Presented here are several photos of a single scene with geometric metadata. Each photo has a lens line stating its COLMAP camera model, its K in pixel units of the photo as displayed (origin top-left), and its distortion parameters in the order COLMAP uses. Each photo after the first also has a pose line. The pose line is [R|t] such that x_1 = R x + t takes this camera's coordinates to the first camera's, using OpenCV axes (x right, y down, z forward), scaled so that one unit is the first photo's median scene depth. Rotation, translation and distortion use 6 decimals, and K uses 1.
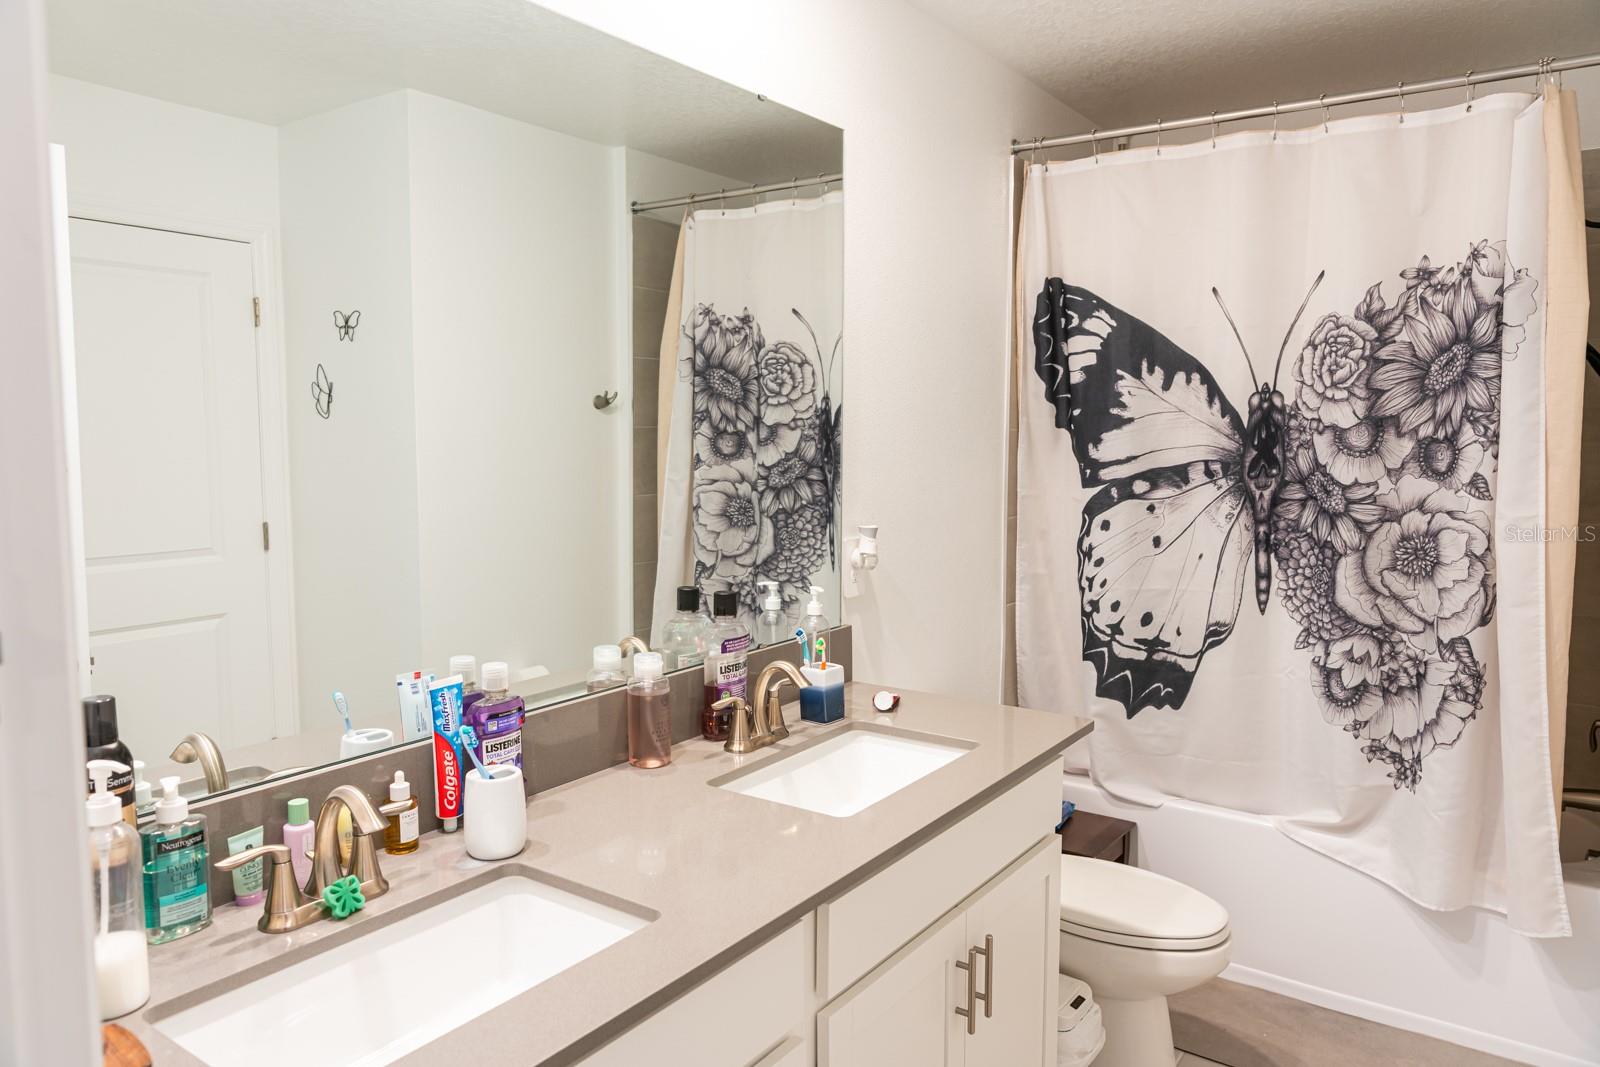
lens RADIAL K [[1079.5, 0, 798.8], [0, 1079.5, 528.0], [0, 0, 1]] dist [0.001243, 0.000376]
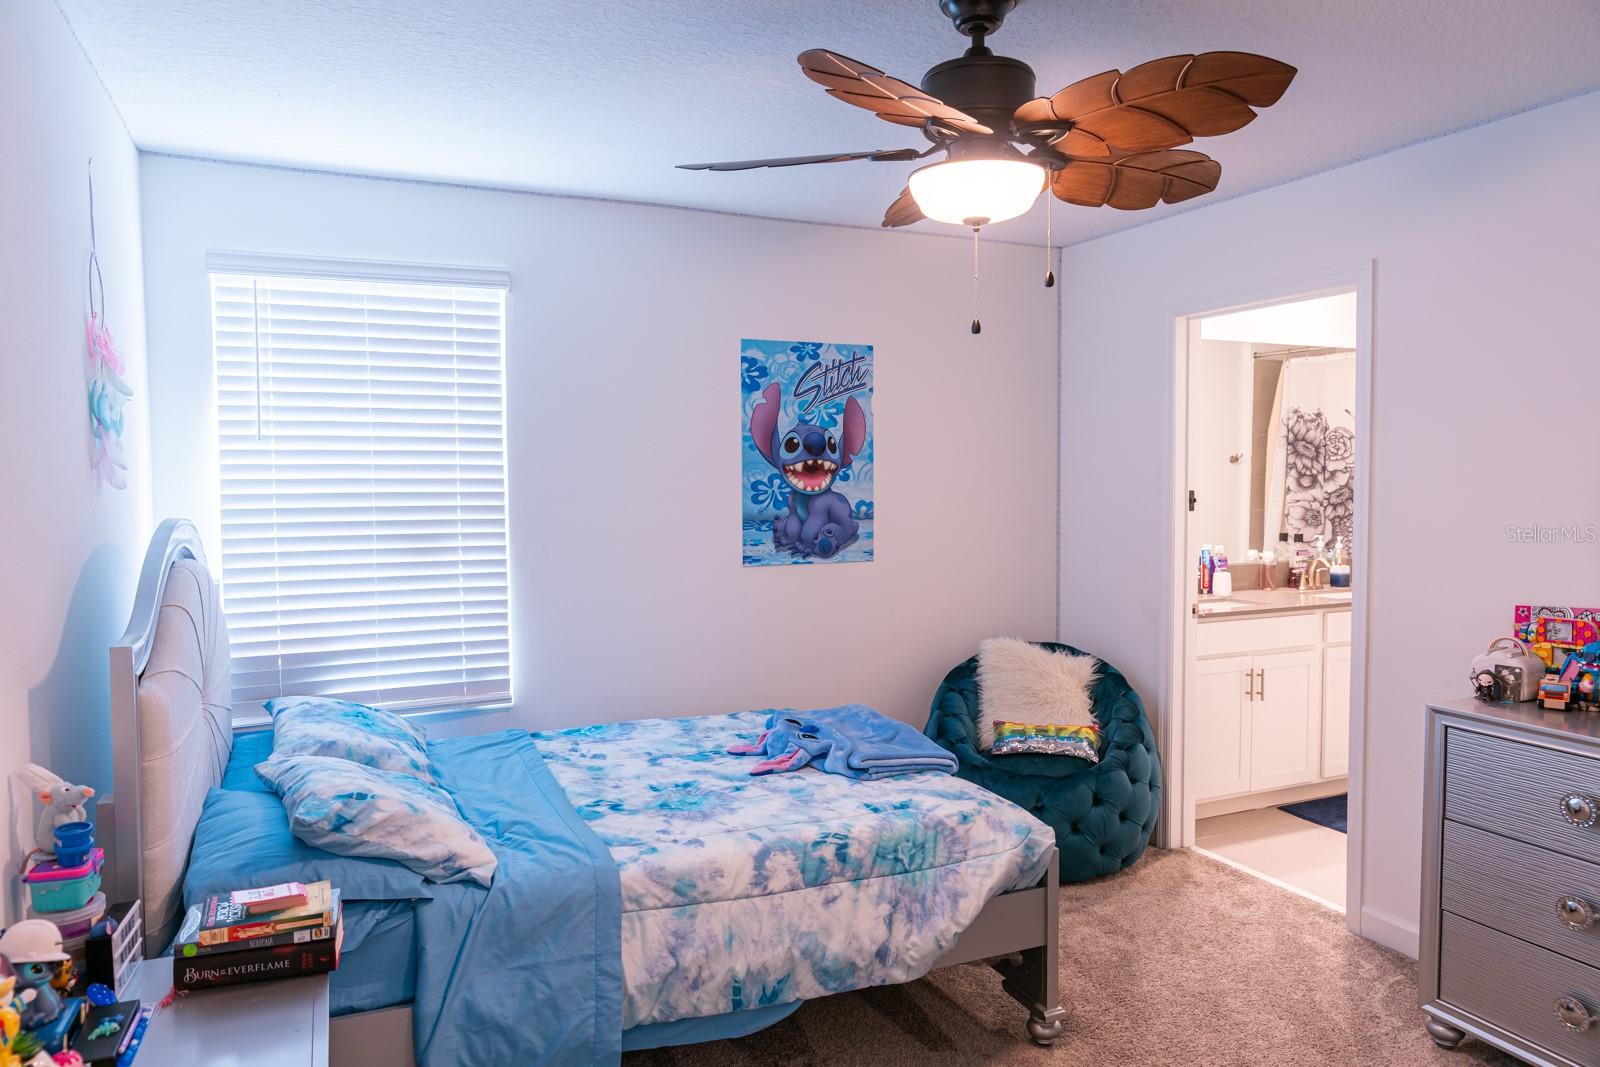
lens RADIAL K [[1079.5, 0, 798.8], [0, 1079.5, 531.4], [0, 0, 1]] dist [0.001243, 0.000376]
pose [[0.868452, 0.018991, -0.495409, 0.100109], [-0.038521, 0.998830, -0.029237, 0.098777], [0.494274, 0.044474, 0.868168, -1.065746]]
